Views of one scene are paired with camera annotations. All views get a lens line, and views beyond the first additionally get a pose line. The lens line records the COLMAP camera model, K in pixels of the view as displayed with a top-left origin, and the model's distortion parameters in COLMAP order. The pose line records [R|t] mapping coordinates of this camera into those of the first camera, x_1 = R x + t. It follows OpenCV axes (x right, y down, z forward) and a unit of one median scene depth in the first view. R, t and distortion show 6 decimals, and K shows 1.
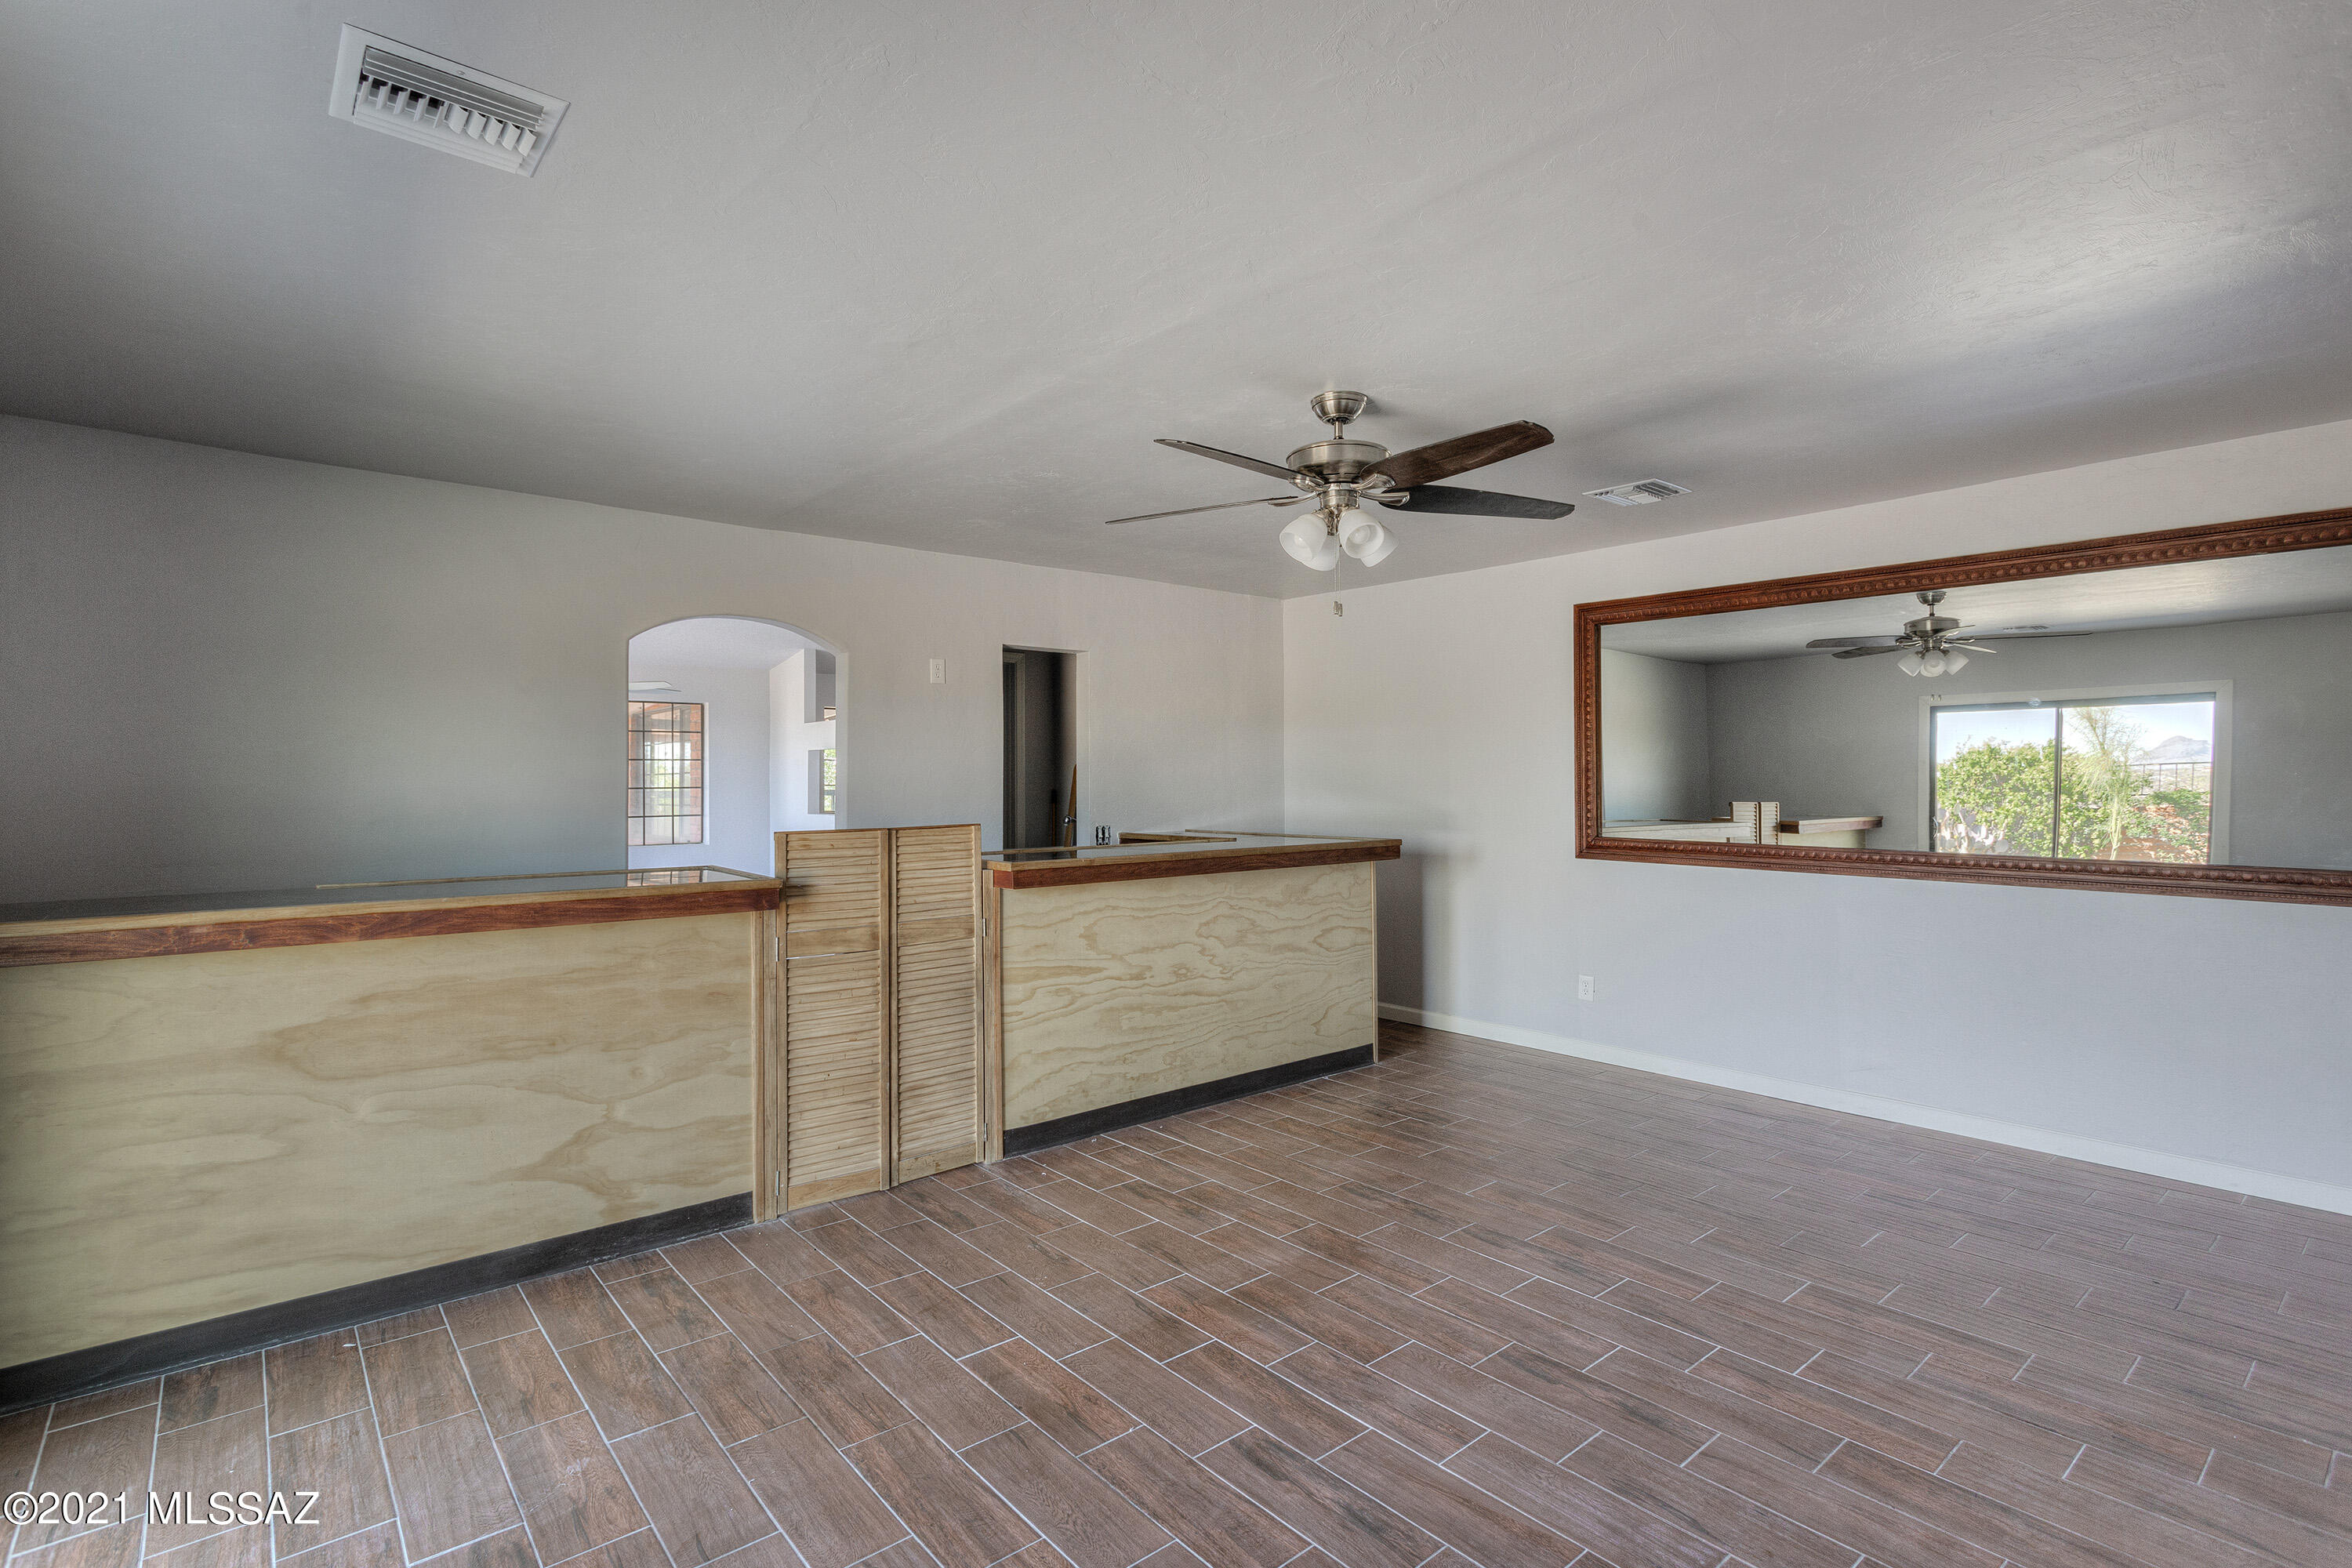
lens RADIAL K [[1128.9, 0, 1175.2], [0, 1128.9, 789.5], [0, 0, 1]] dist [0.002701, 0.000563]
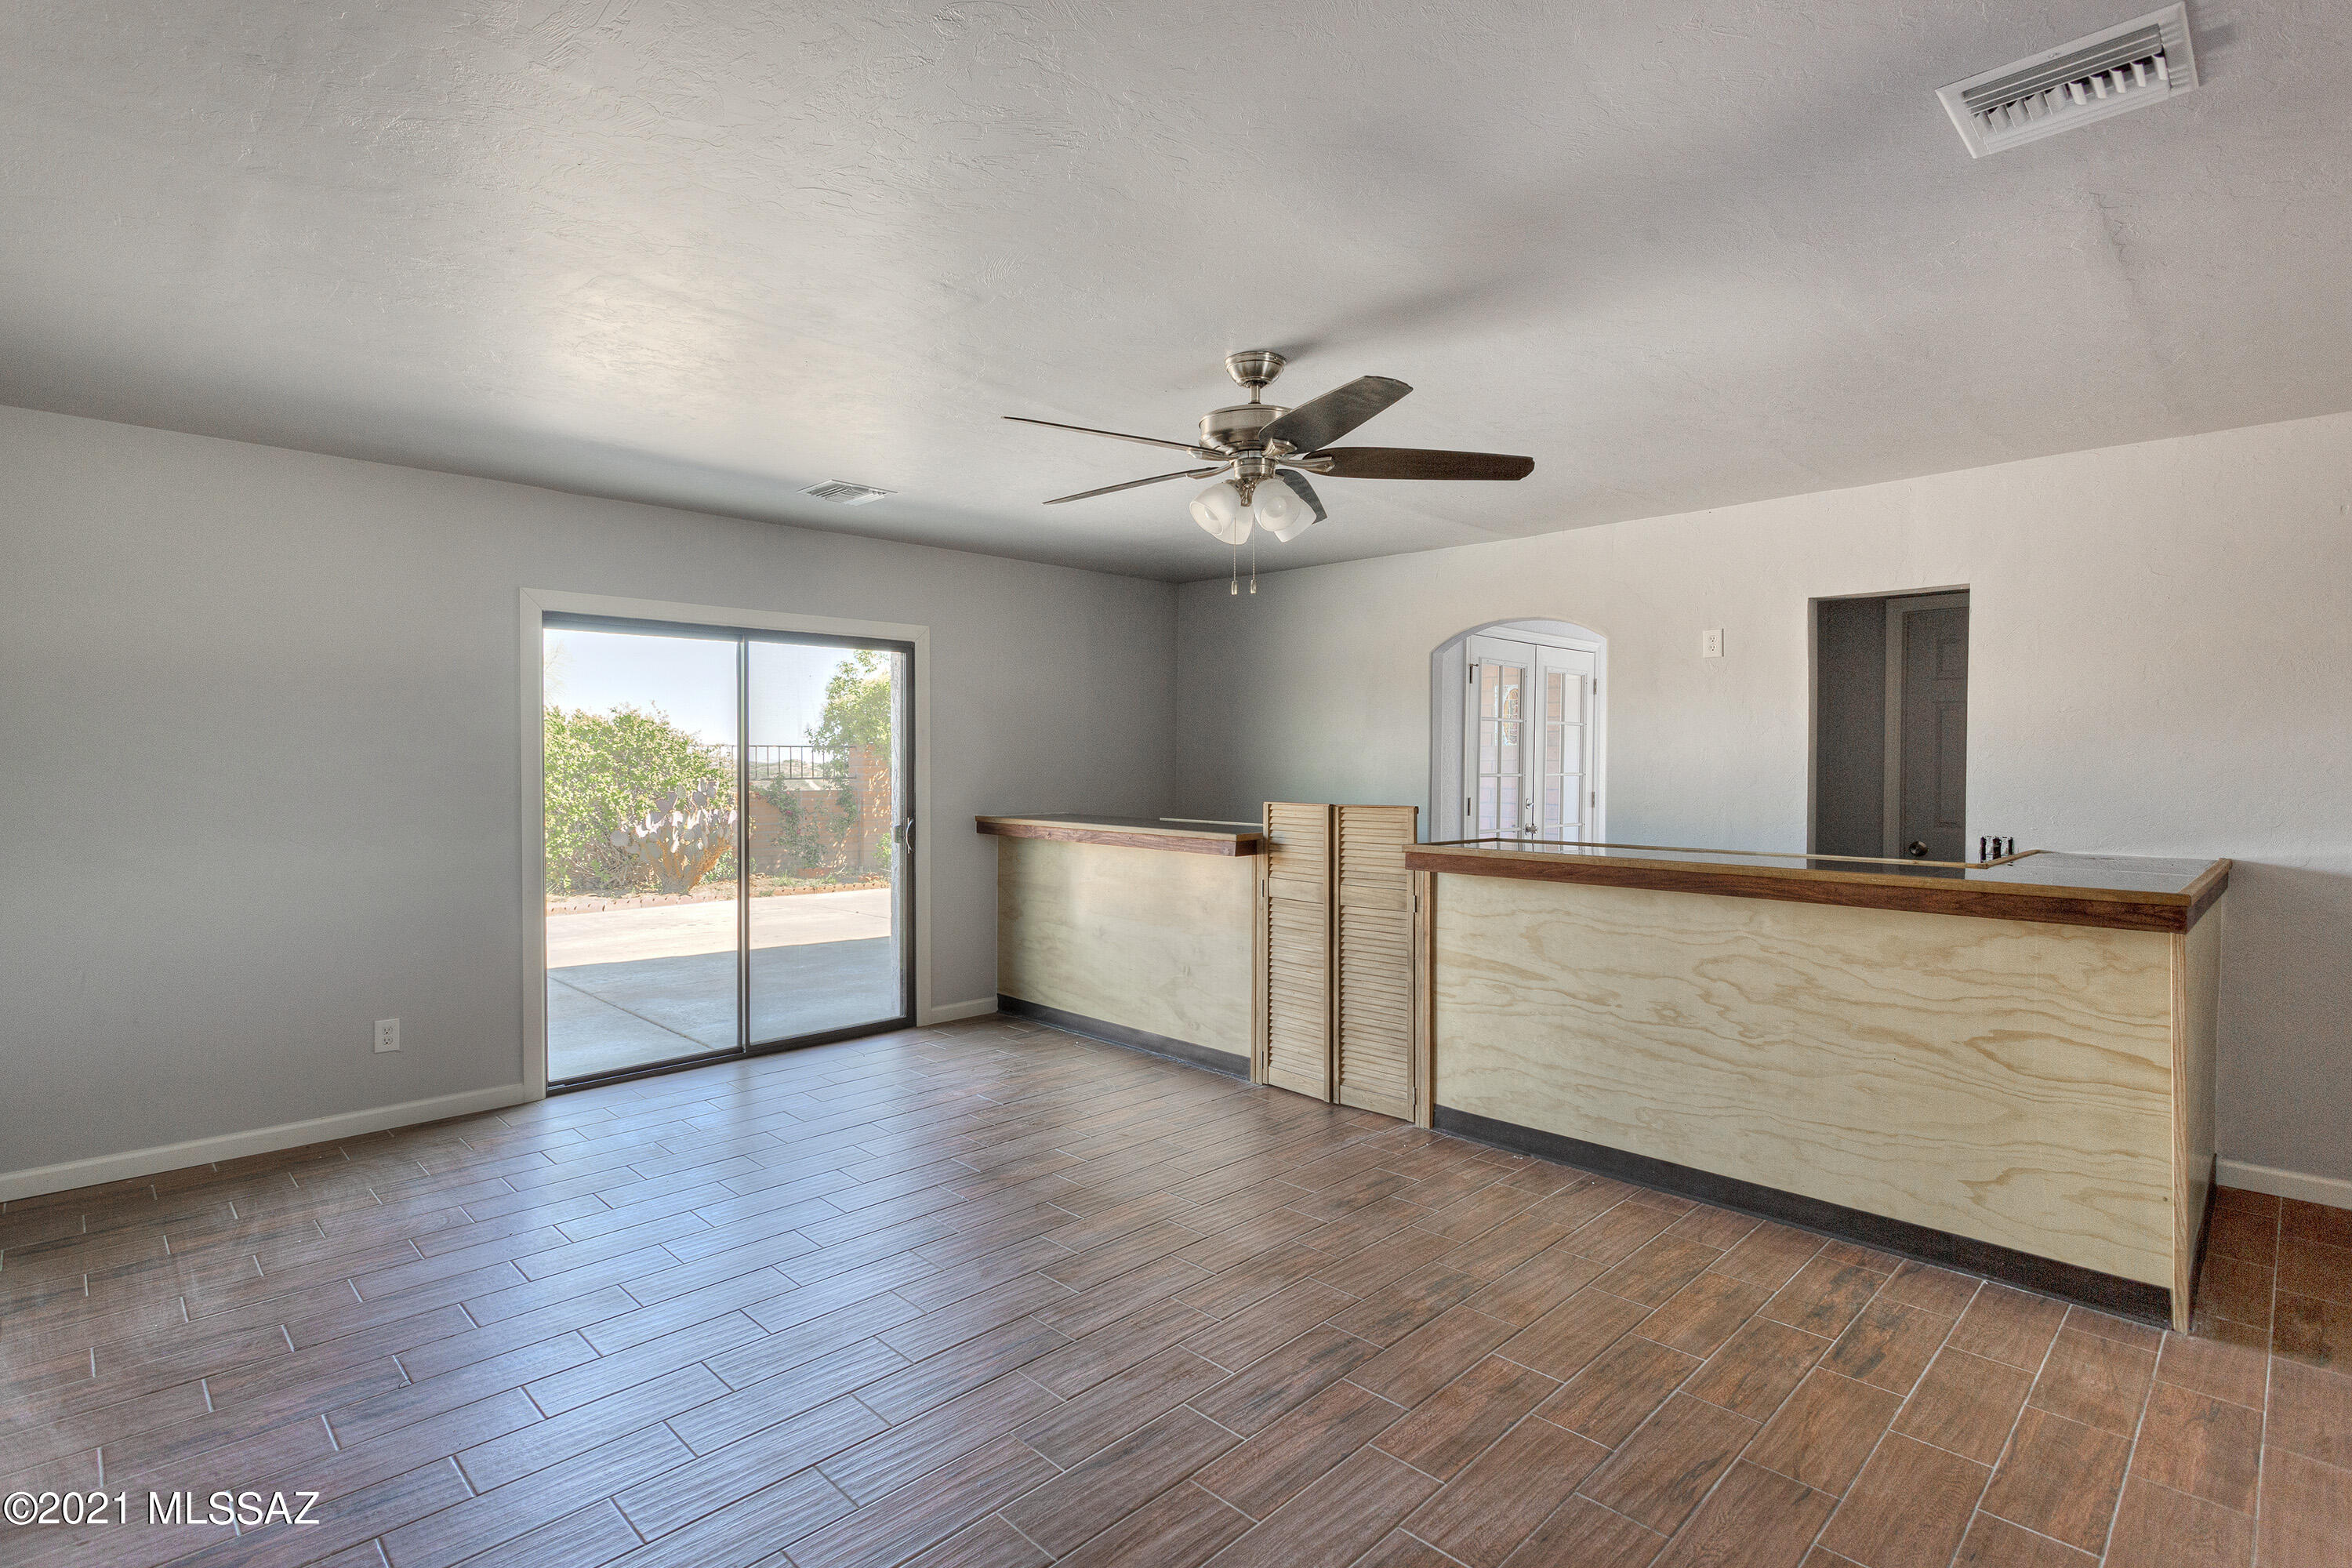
lens RADIAL K [[1128.9, 0, 1174.6], [0, 1128.9, 769.3], [0, 0, 1]] dist [0.002701, 0.000563]
pose [[0.085483, 0.013807, -0.996244, 0.807077], [-0.012070, 0.999845, 0.012821, -0.015310], [0.996266, 0.010928, 0.085637, 0.627669]]
